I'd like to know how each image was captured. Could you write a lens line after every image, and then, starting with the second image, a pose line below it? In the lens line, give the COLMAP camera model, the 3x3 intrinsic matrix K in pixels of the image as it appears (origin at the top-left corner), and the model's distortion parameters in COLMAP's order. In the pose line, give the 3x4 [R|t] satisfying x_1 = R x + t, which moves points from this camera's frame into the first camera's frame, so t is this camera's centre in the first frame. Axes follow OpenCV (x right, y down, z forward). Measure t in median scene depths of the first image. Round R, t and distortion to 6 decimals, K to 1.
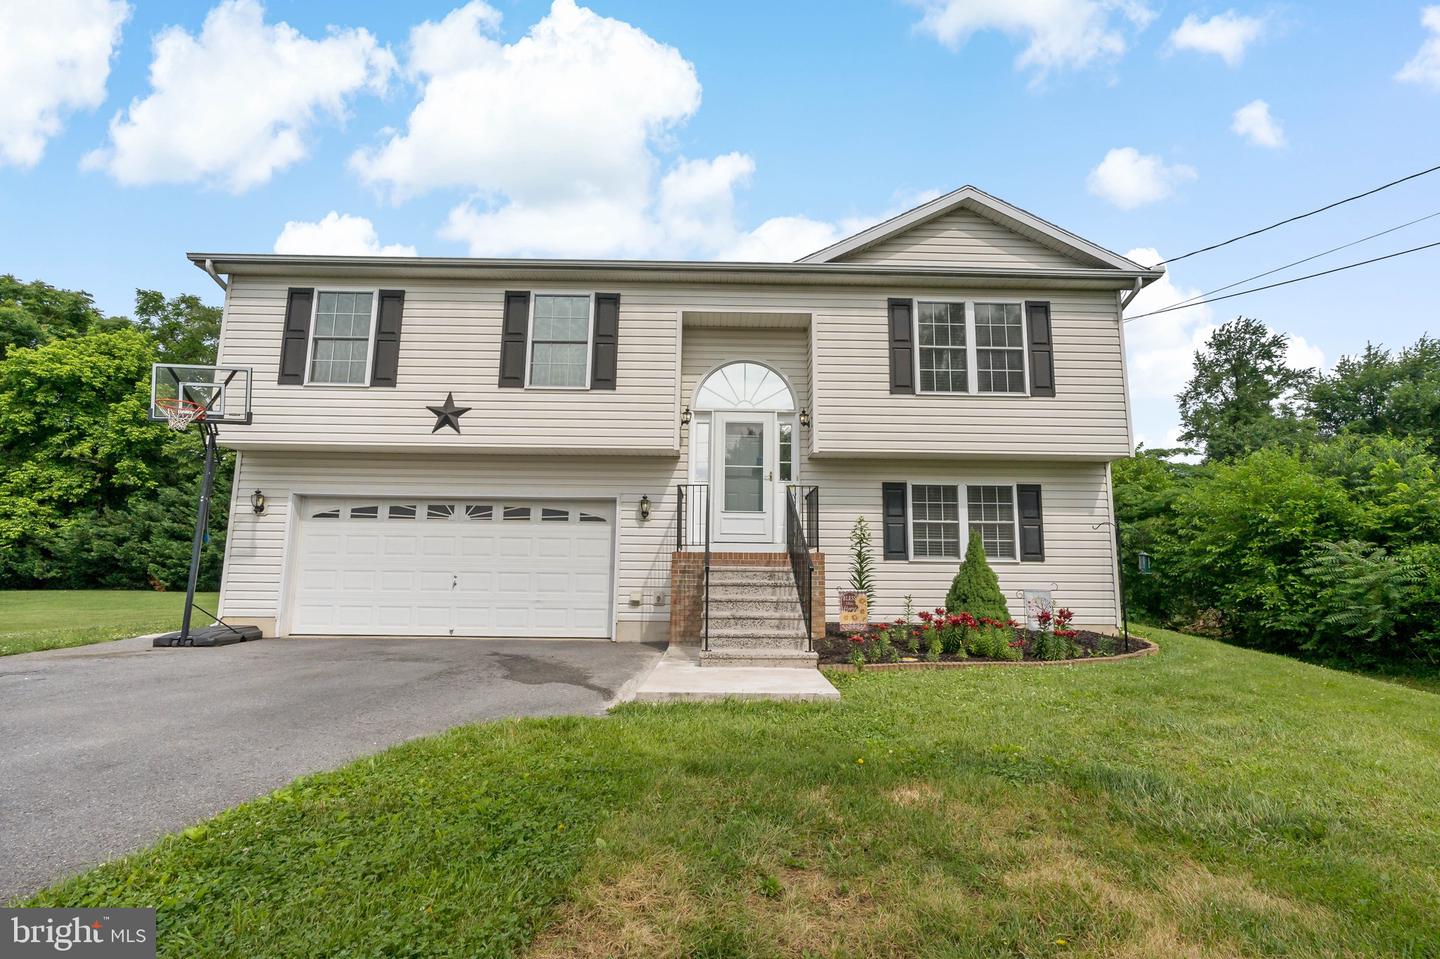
lens RADIAL K [[649.2, 0, 723.6], [0, 649.2, 481.6], [0, 0, 1]] dist [-0.017745, 0.005492]
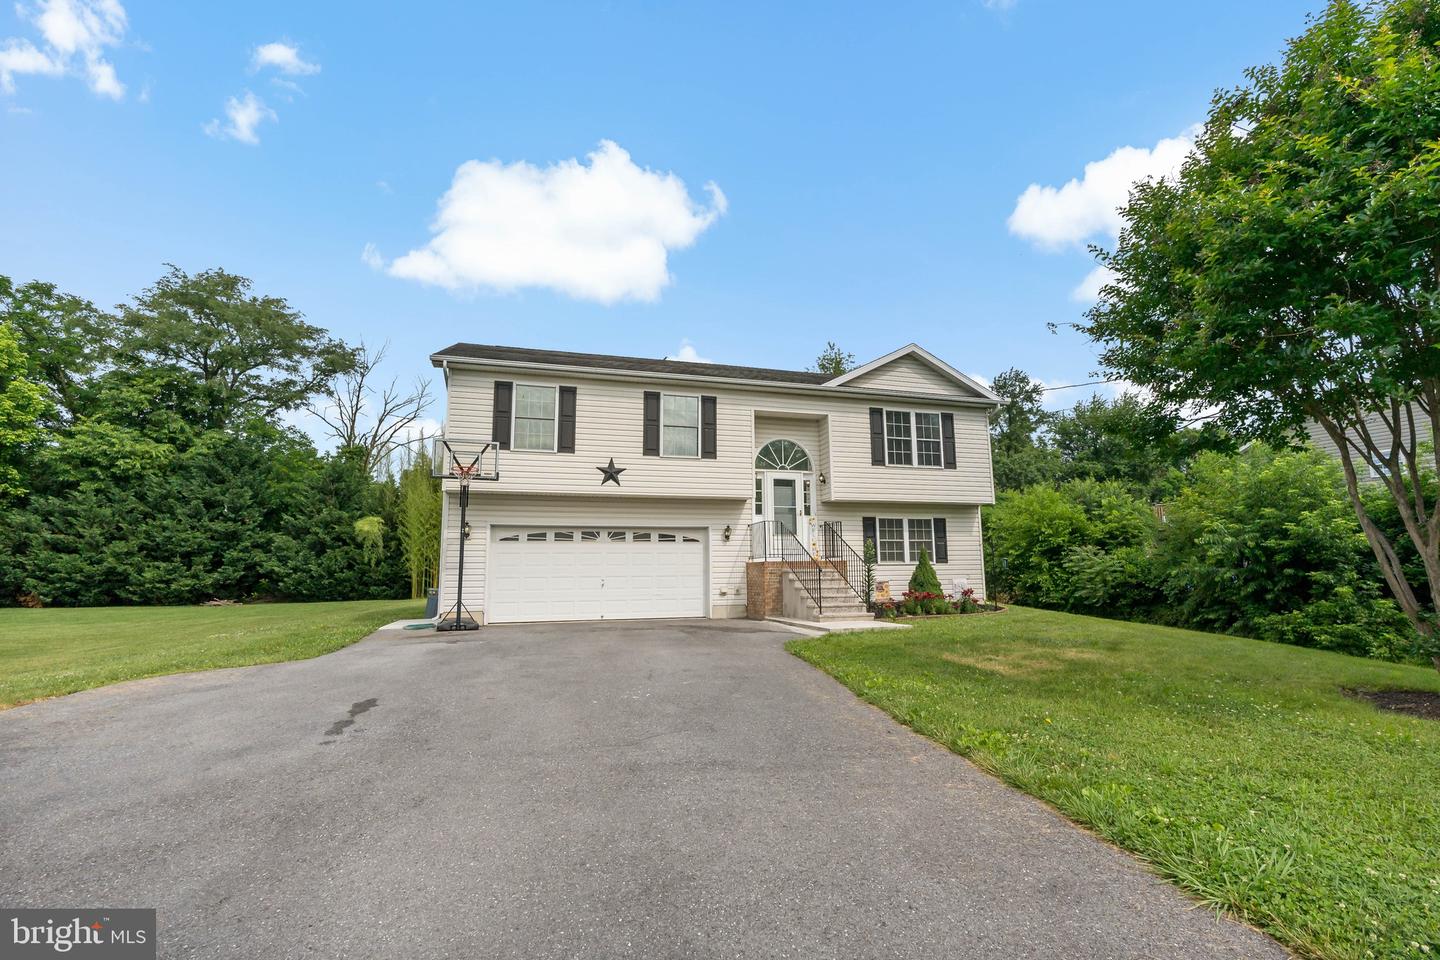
lens RADIAL K [[649.2, 0, 723.3], [0, 649.2, 482.4], [0, 0, 1]] dist [-0.017745, 0.005492]
pose [[0.962816, 0.016575, 0.269651, -0.551781], [-0.016415, 0.999861, -0.002849, -0.076774], [-0.269661, -0.001683, 0.962954, -0.507298]]
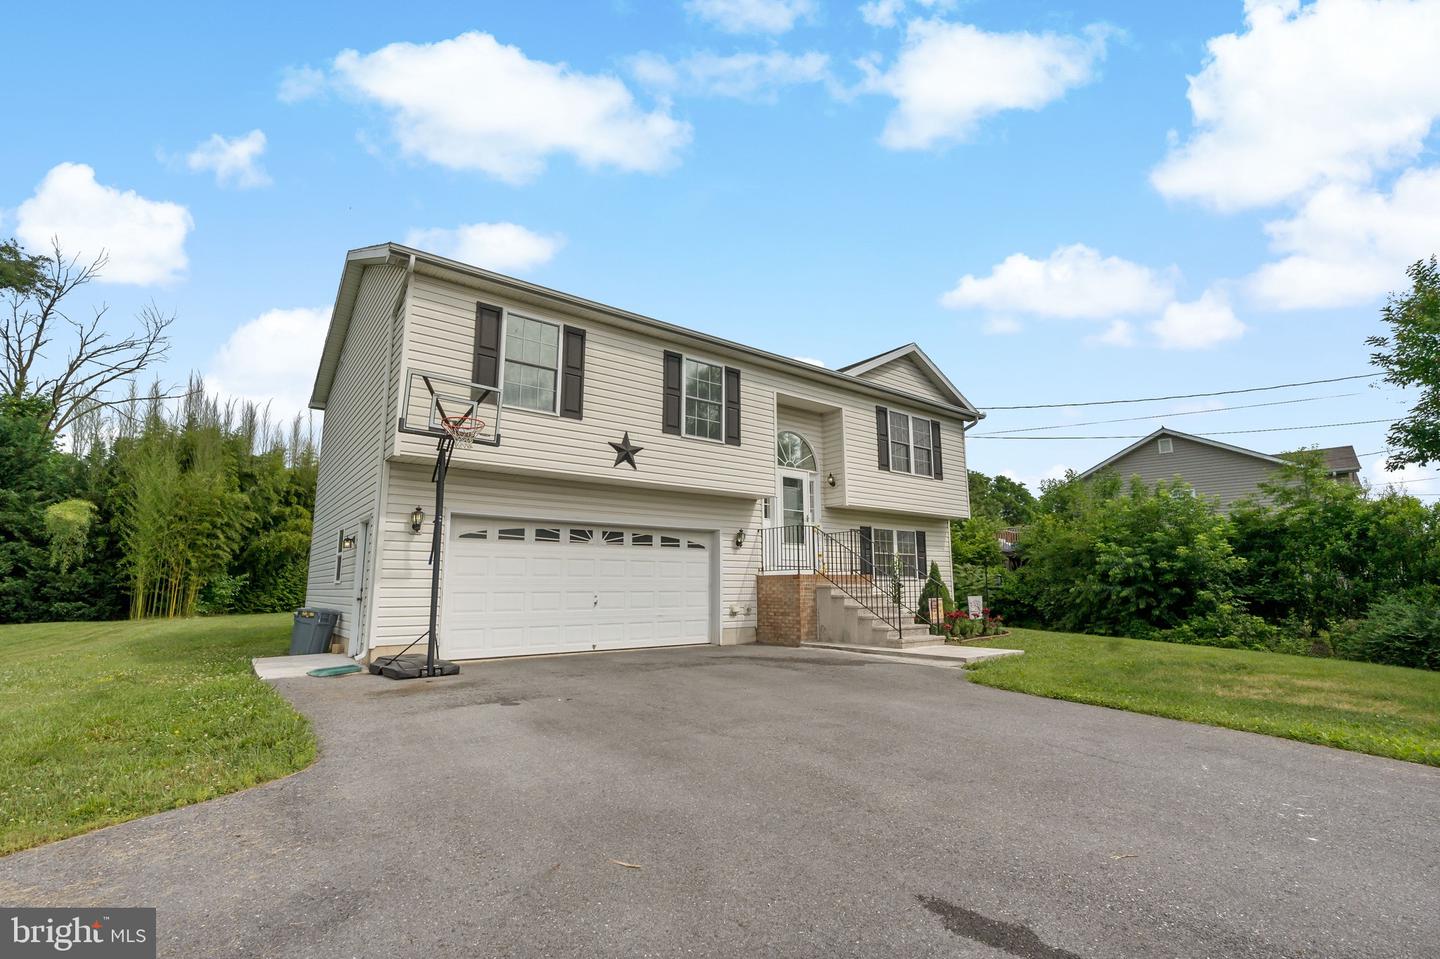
lens RADIAL K [[649.2, 0, 724.8], [0, 649.2, 481.8], [0, 0, 1]] dist [-0.017745, 0.005492]
pose [[0.797458, 0.082959, 0.597645, -0.907960], [-0.071928, 0.996510, -0.042350, -0.014781], [-0.599072, -0.009215, 0.800642, -0.006192]]
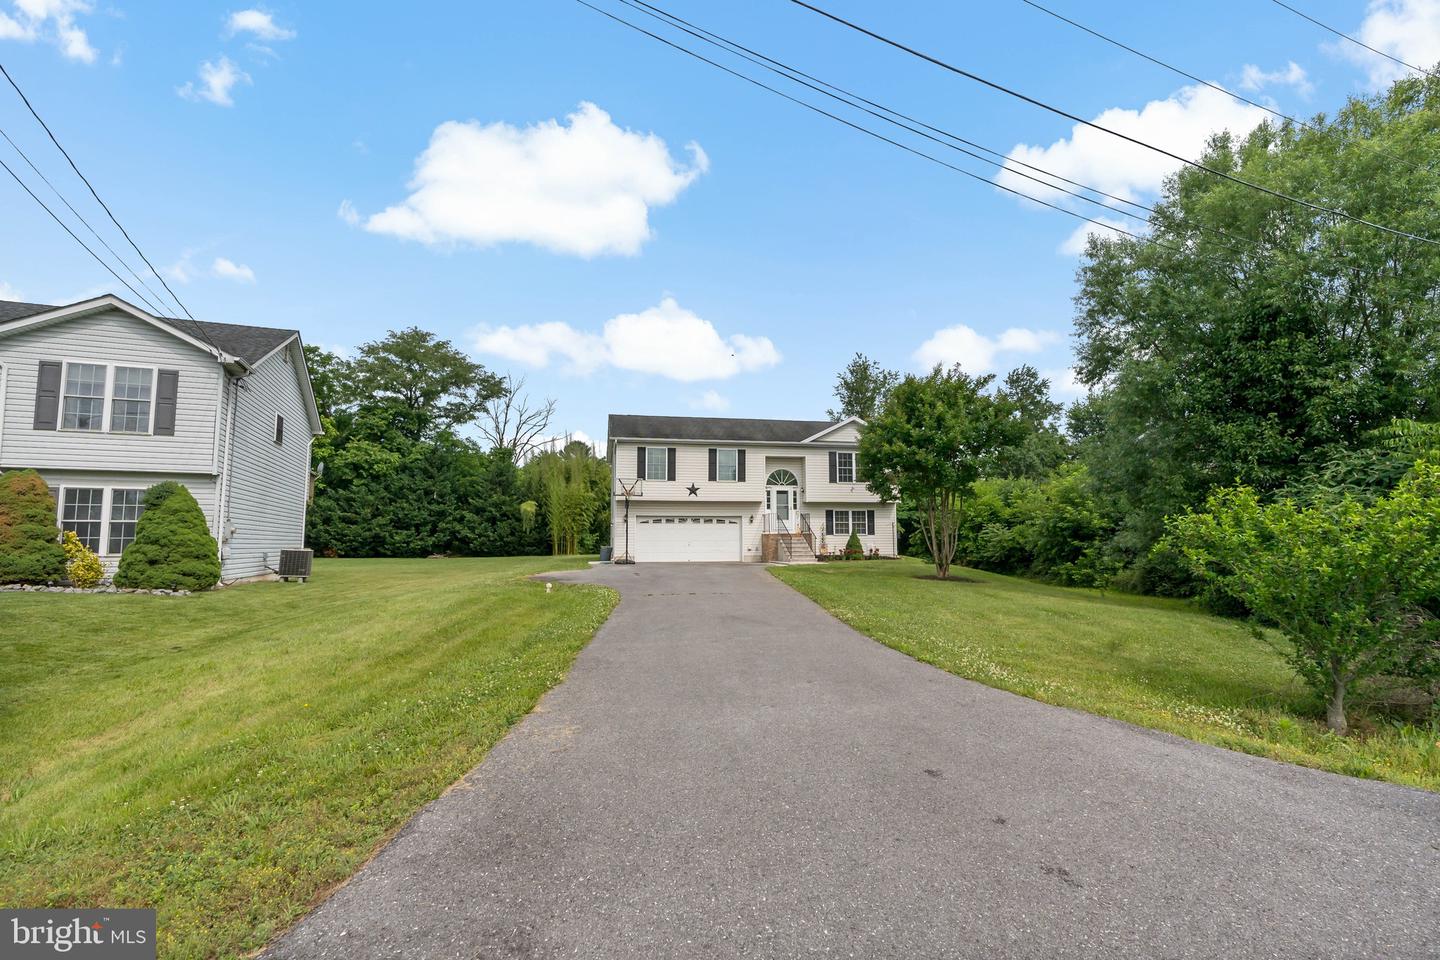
lens RADIAL K [[649.2, 0, 722.2], [0, 649.2, 474.6], [0, 0, 1]] dist [-0.017745, 0.005492]
pose [[0.984755, 0.003894, 0.173901, -0.785490], [-0.010538, 0.999249, 0.037299, -0.278838], [-0.173625, -0.038563, 0.984057, -1.967016]]
